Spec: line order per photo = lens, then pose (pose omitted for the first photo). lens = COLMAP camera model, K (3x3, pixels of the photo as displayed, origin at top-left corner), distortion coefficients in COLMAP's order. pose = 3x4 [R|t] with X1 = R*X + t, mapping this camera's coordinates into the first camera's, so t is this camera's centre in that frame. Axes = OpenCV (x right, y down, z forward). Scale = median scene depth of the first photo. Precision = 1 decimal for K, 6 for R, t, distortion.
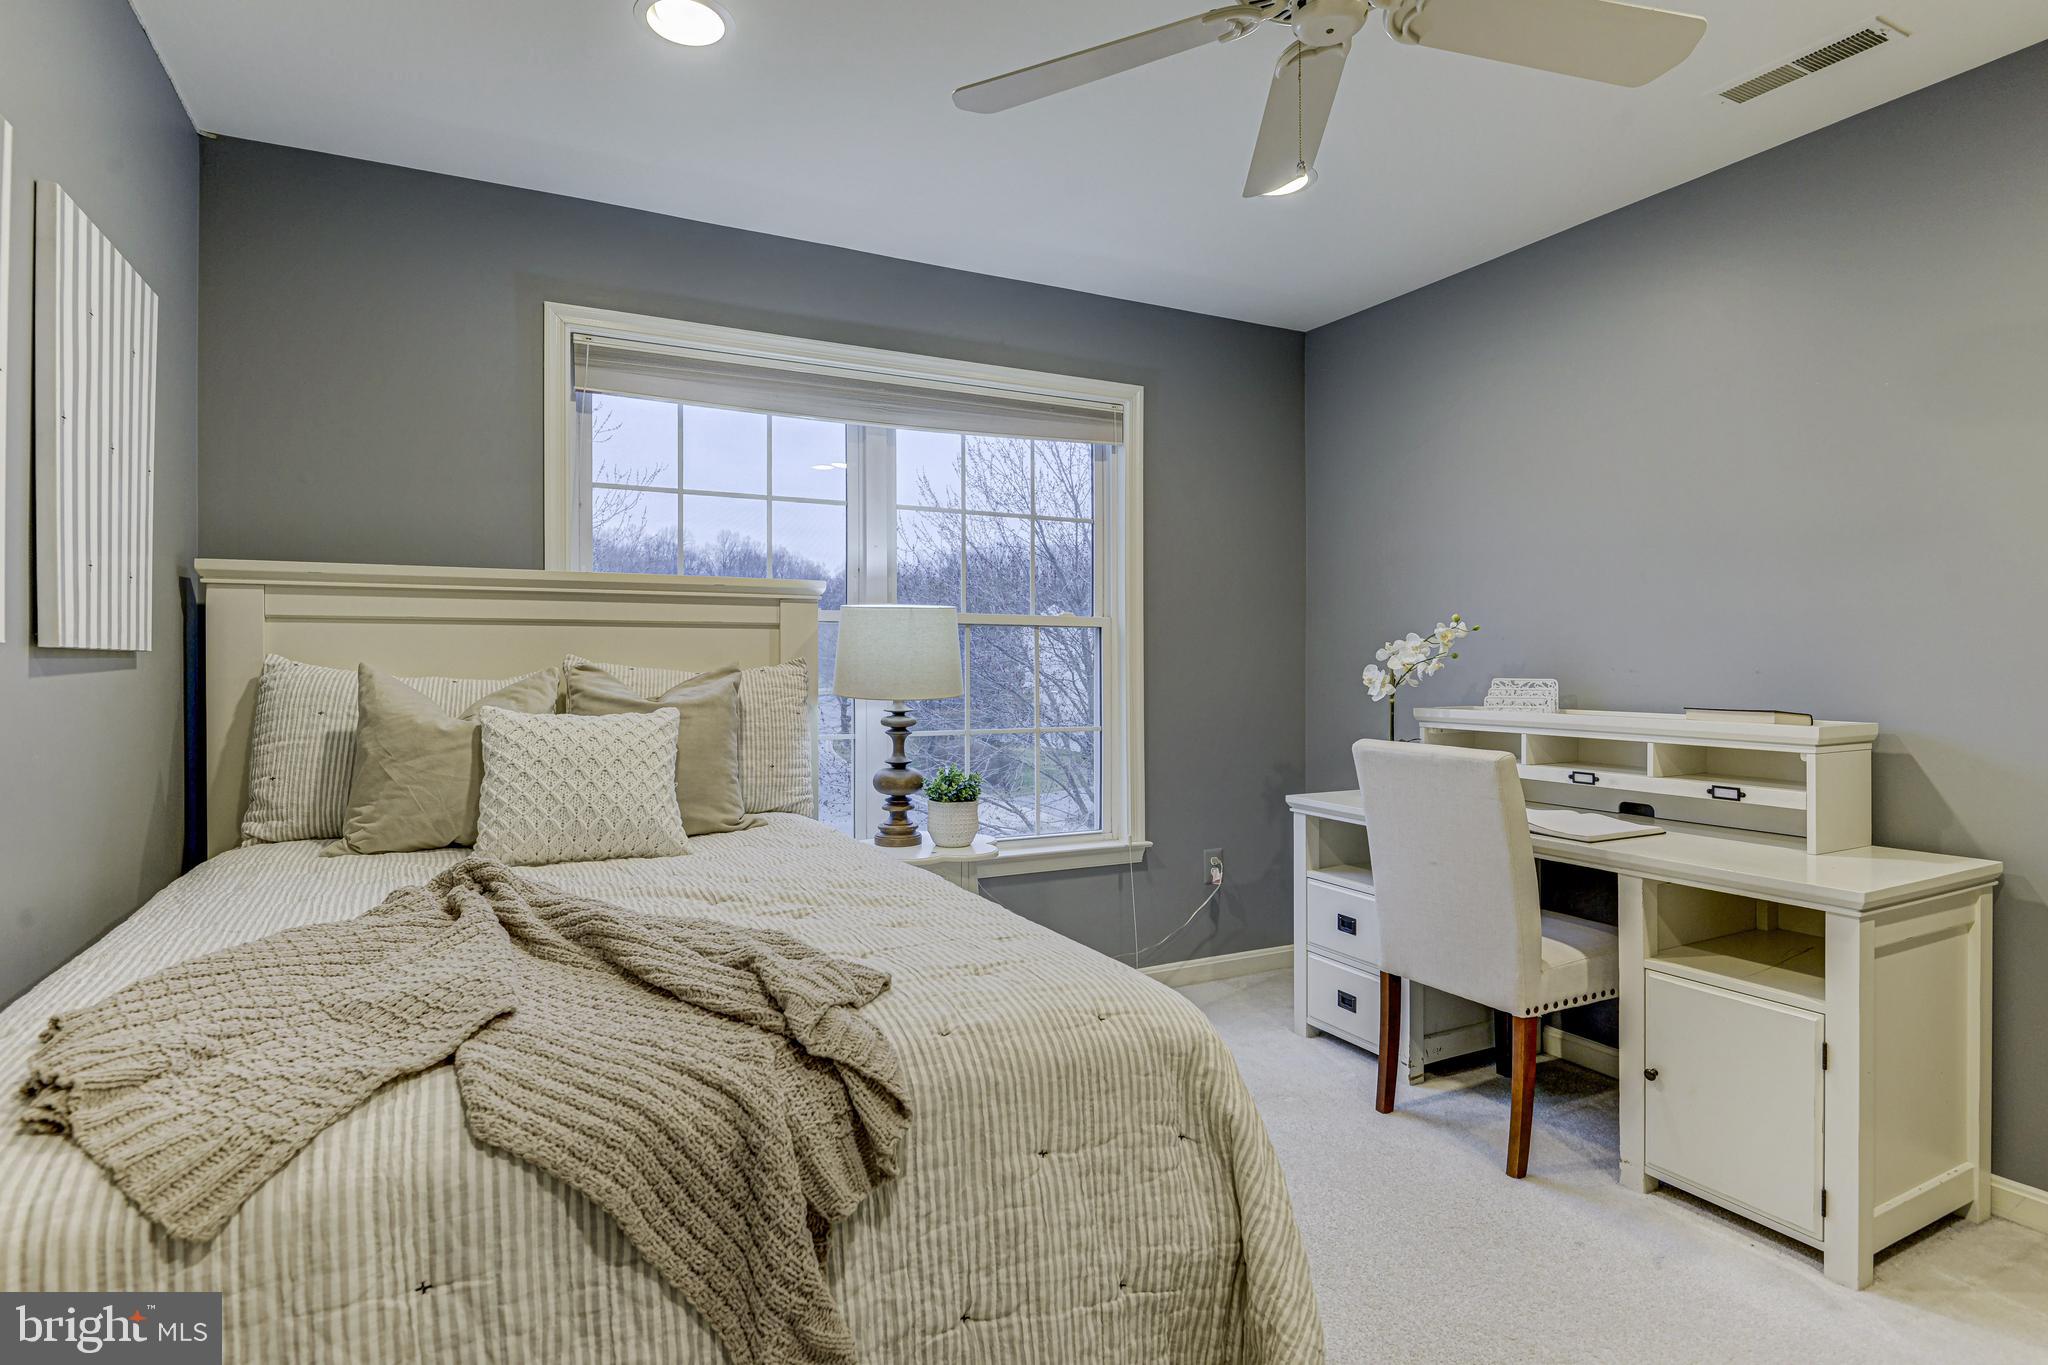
lens RADIAL K [[1049.3, 0, 1022.8], [0, 1049.3, 676.5], [0, 0, 1]] dist [-0.003670, -0.001597]
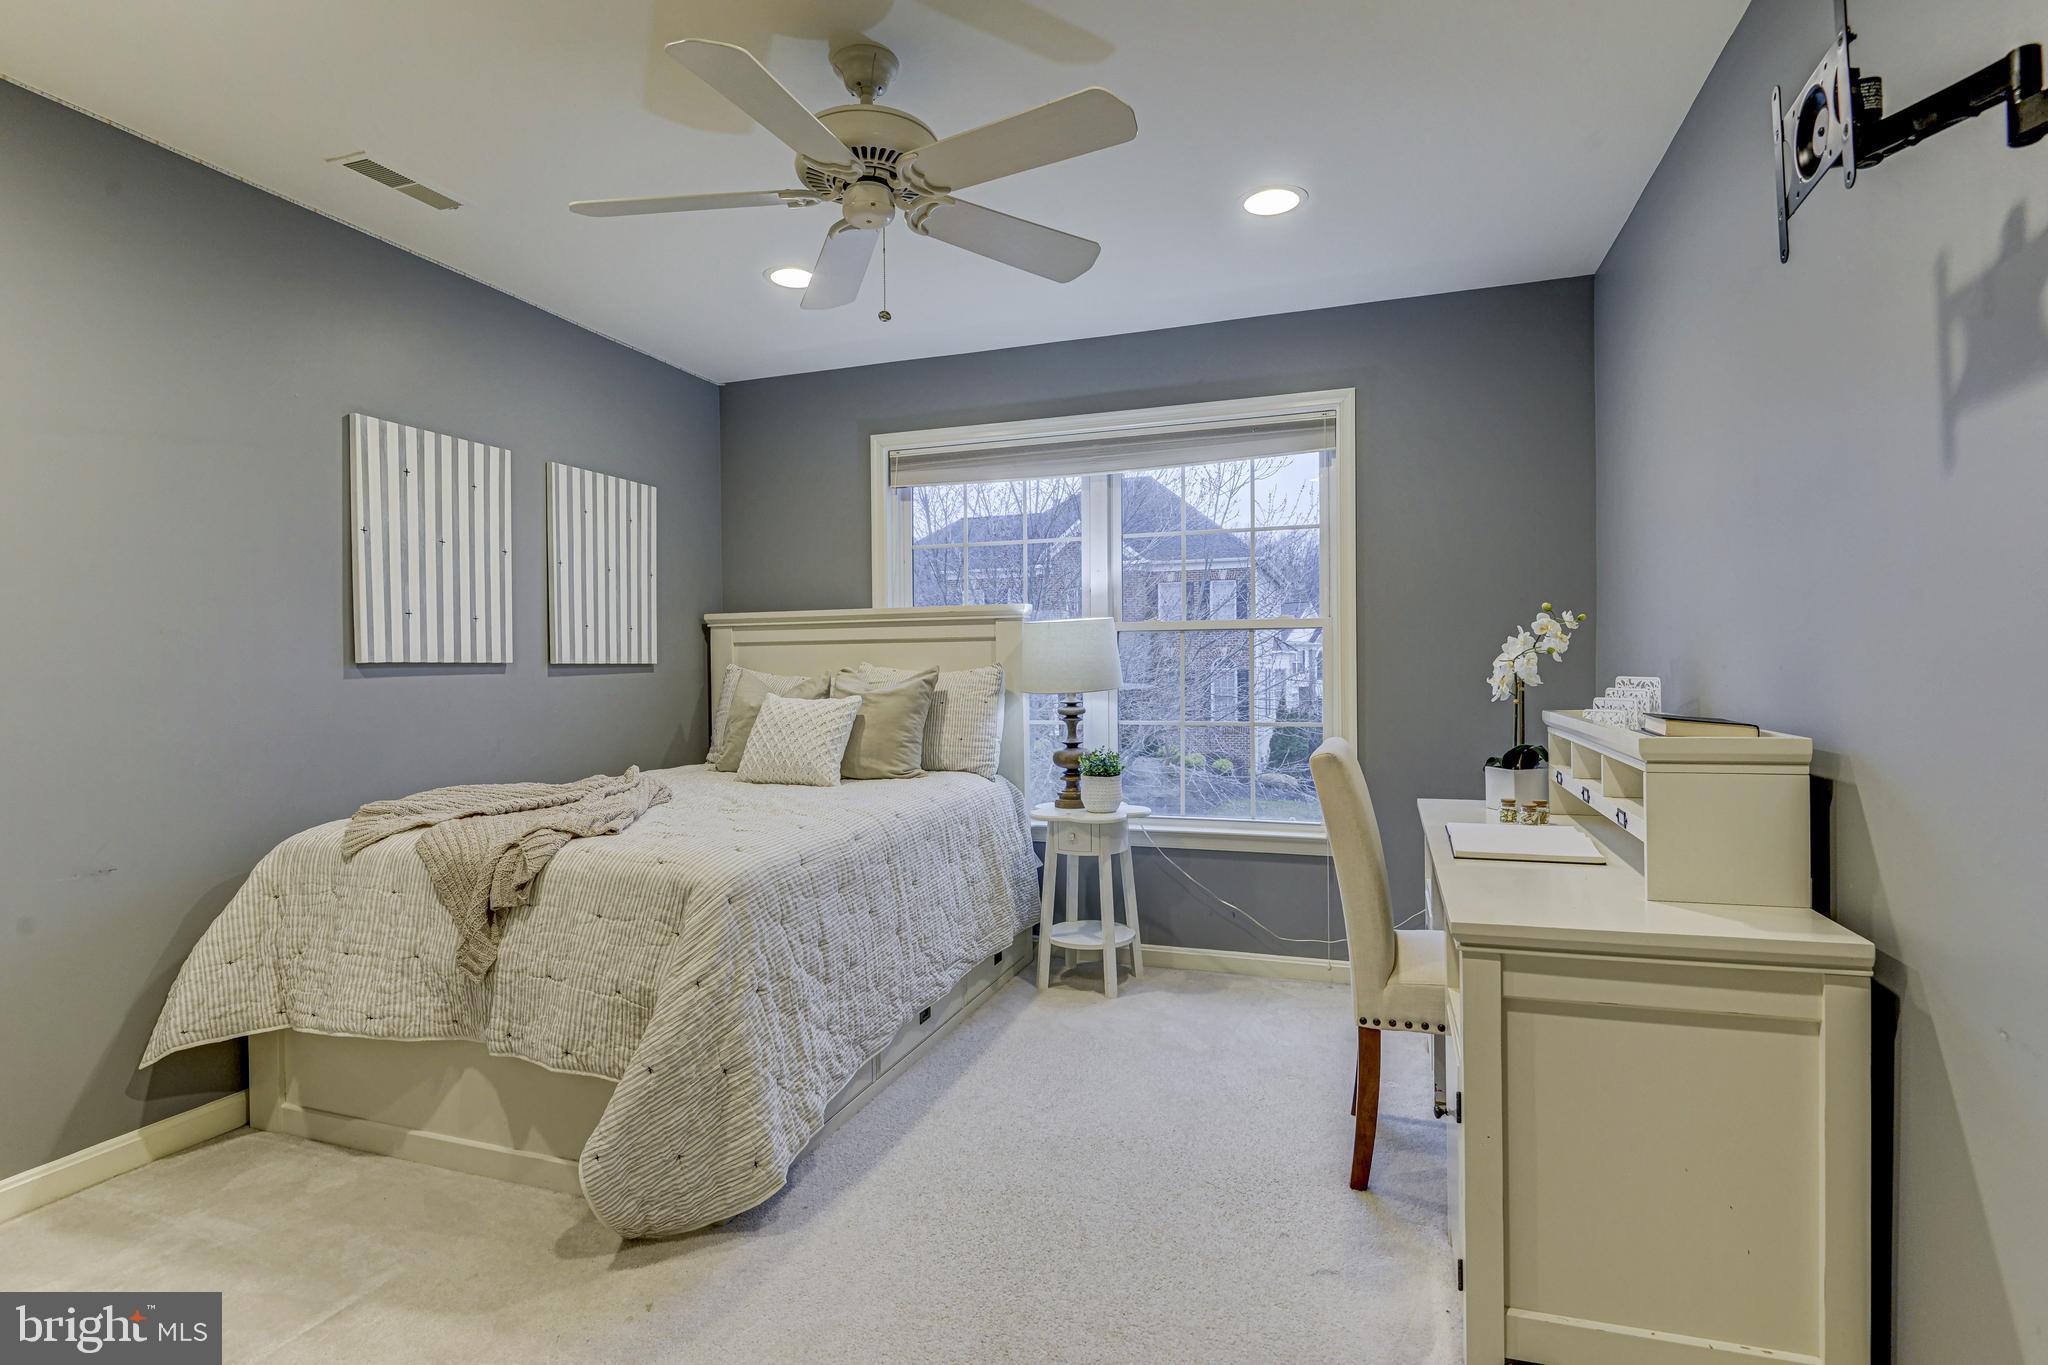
lens RADIAL K [[1049.3, 0, 1012.9], [0, 1049.3, 677.1], [0, 0, 1]] dist [-0.003670, -0.001597]
pose [[0.680517, -0.001084, -0.732732, 0.765211], [0.002505, 0.999997, 0.000847, 0.000833], [0.732728, -0.002411, 0.680517, 0.085411]]
